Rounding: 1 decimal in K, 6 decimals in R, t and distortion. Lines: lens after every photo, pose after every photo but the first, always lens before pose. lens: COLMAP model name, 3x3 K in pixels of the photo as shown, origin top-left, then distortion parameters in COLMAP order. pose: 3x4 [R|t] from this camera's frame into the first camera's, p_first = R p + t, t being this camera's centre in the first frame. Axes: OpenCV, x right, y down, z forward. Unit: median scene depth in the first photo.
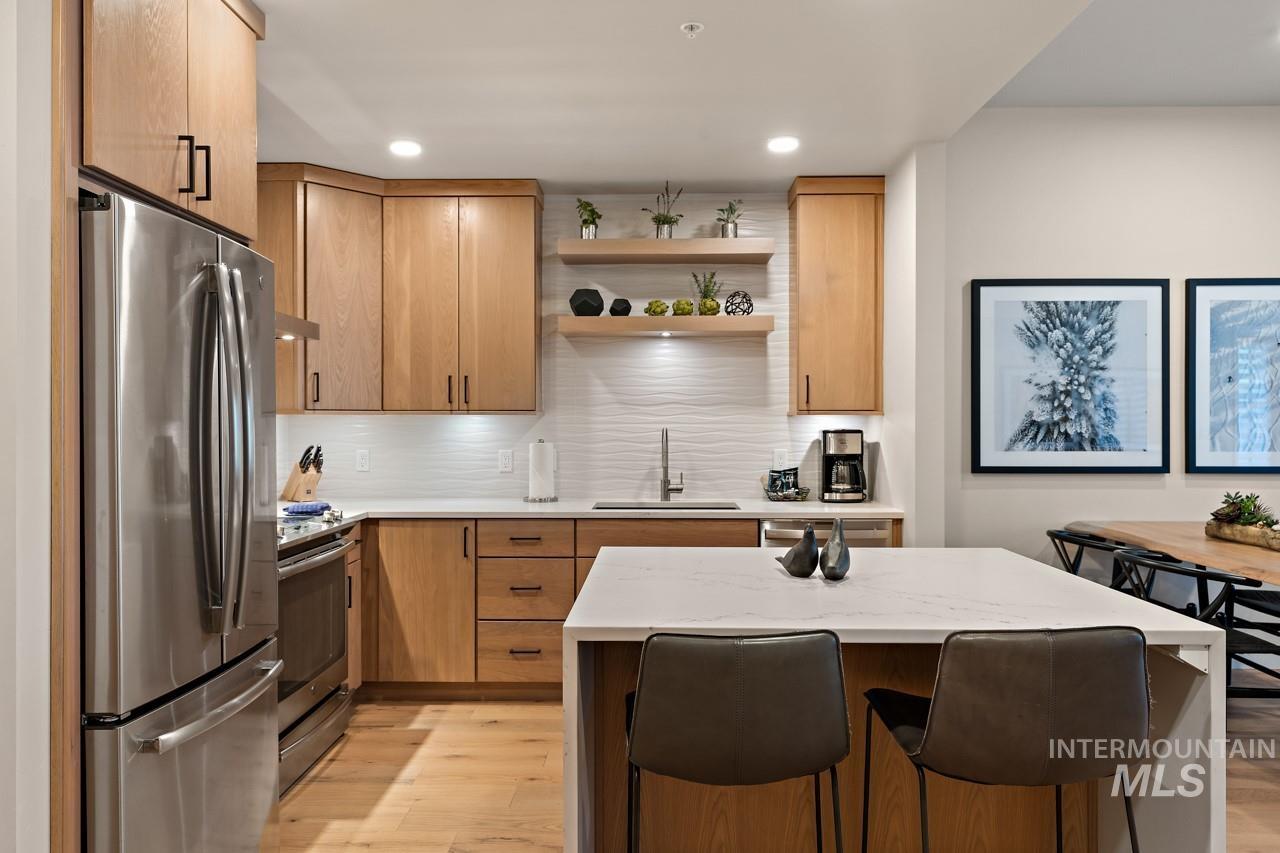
lens RADIAL K [[907.8, 0, 629.9], [0, 907.8, 428.2], [0, 0, 1]] dist [0.000043, -0.007247]
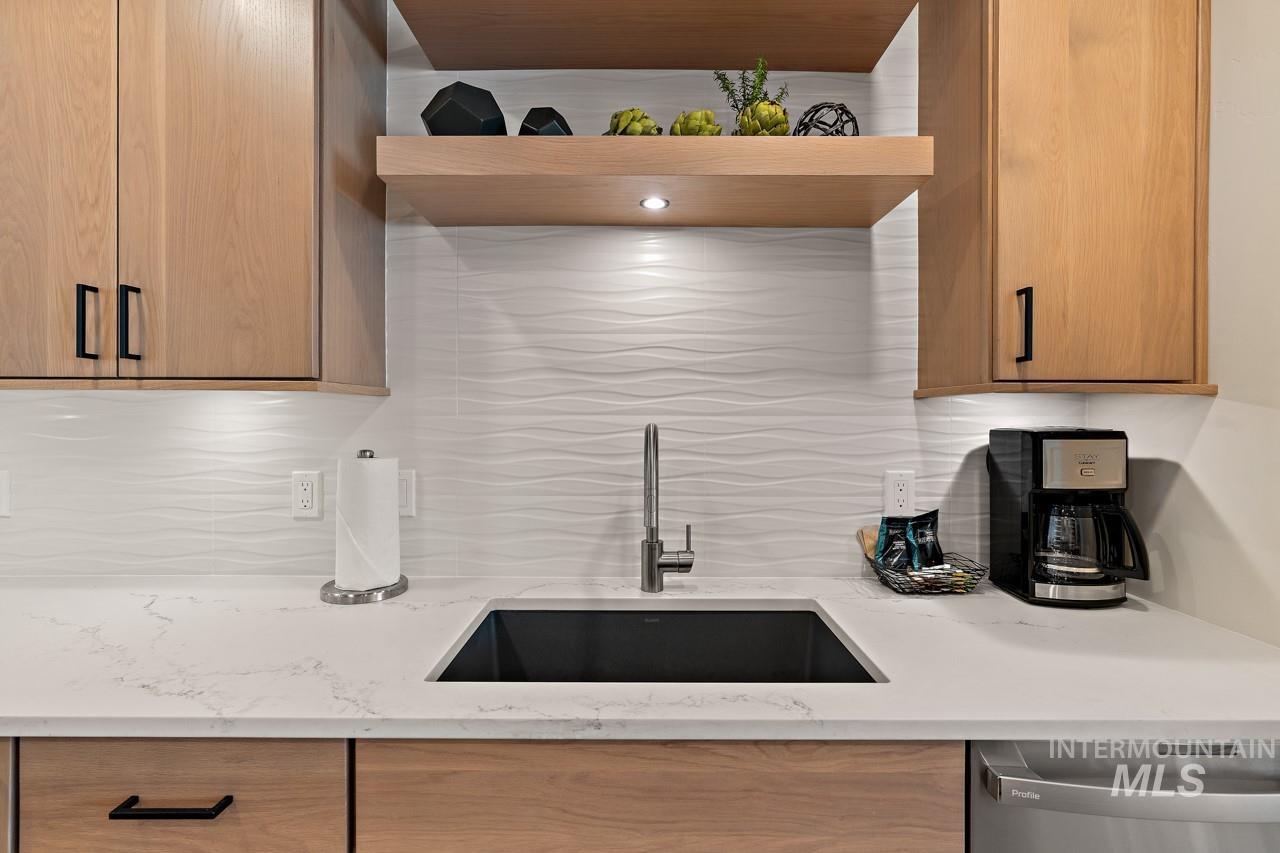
lens RADIAL K [[575.5, 0, 636.2], [0, 575.5, 421.2], [0, 0, 1]] dist [-0.009196, 0.003429]
pose [[0.999916, 0.003121, 0.012600, 0.027446], [-0.003240, 0.999950, 0.009429, -0.004282], [-0.012570, -0.009469, 0.999876, 0.715497]]
